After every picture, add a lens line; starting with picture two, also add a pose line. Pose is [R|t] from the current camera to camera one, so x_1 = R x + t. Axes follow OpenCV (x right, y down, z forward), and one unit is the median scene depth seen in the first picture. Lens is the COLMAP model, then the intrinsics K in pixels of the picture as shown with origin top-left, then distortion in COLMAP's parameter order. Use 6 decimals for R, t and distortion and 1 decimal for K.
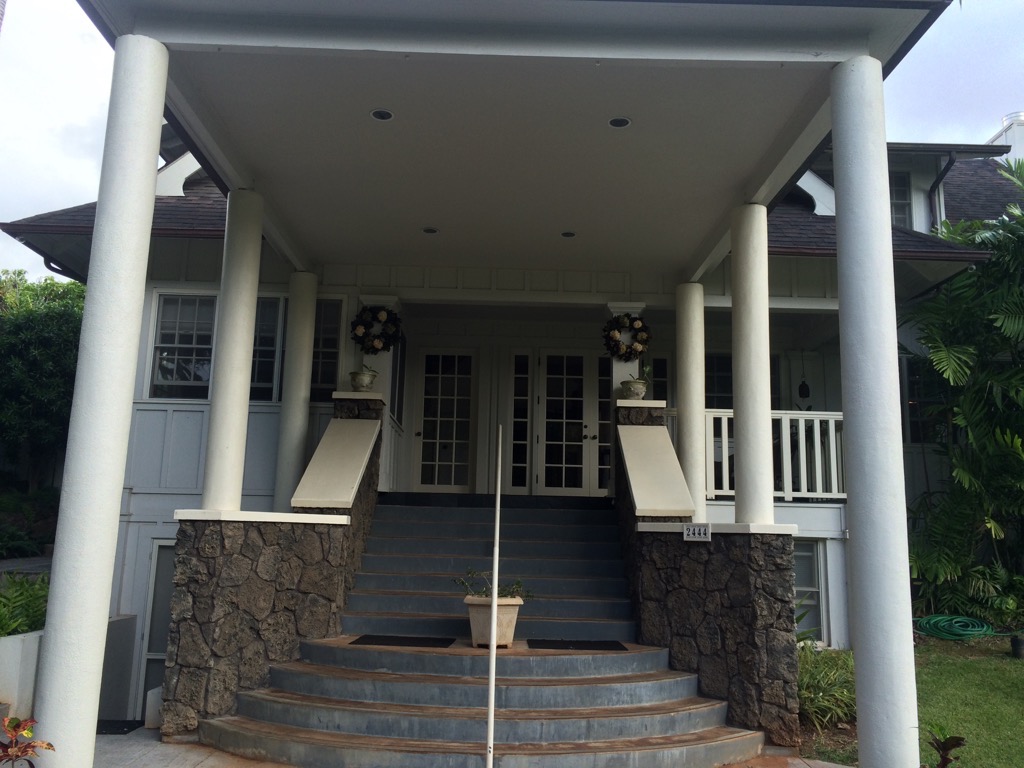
lens RADIAL K [[864.9, 0, 511.9], [0, 864.9, 381.6], [0, 0, 1]] dist [0.076954, -0.096875]
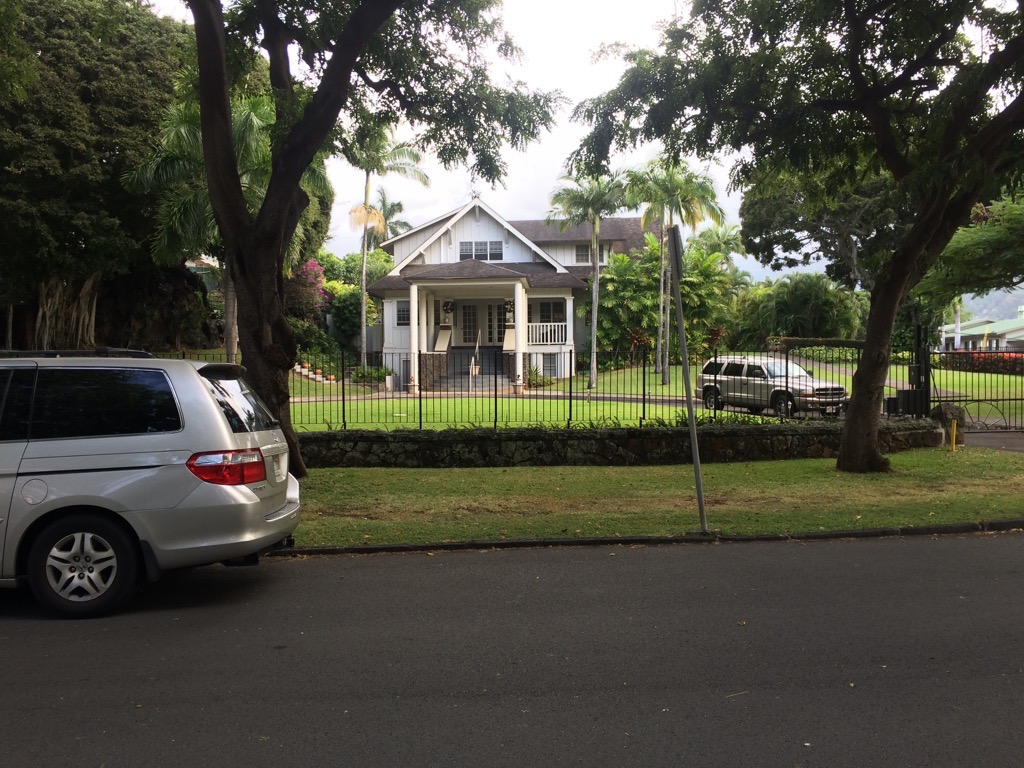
lens RADIAL K [[864.9, 0, 511.9], [0, 864.9, 381.6], [0, 0, 1]] dist [0.076954, -0.096875]
pose [[0.995907, -0.032652, -0.084282, 0.480434], [0.048458, 0.980016, 0.192926, -0.495978], [0.076298, -0.196220, 0.977587, -3.085121]]
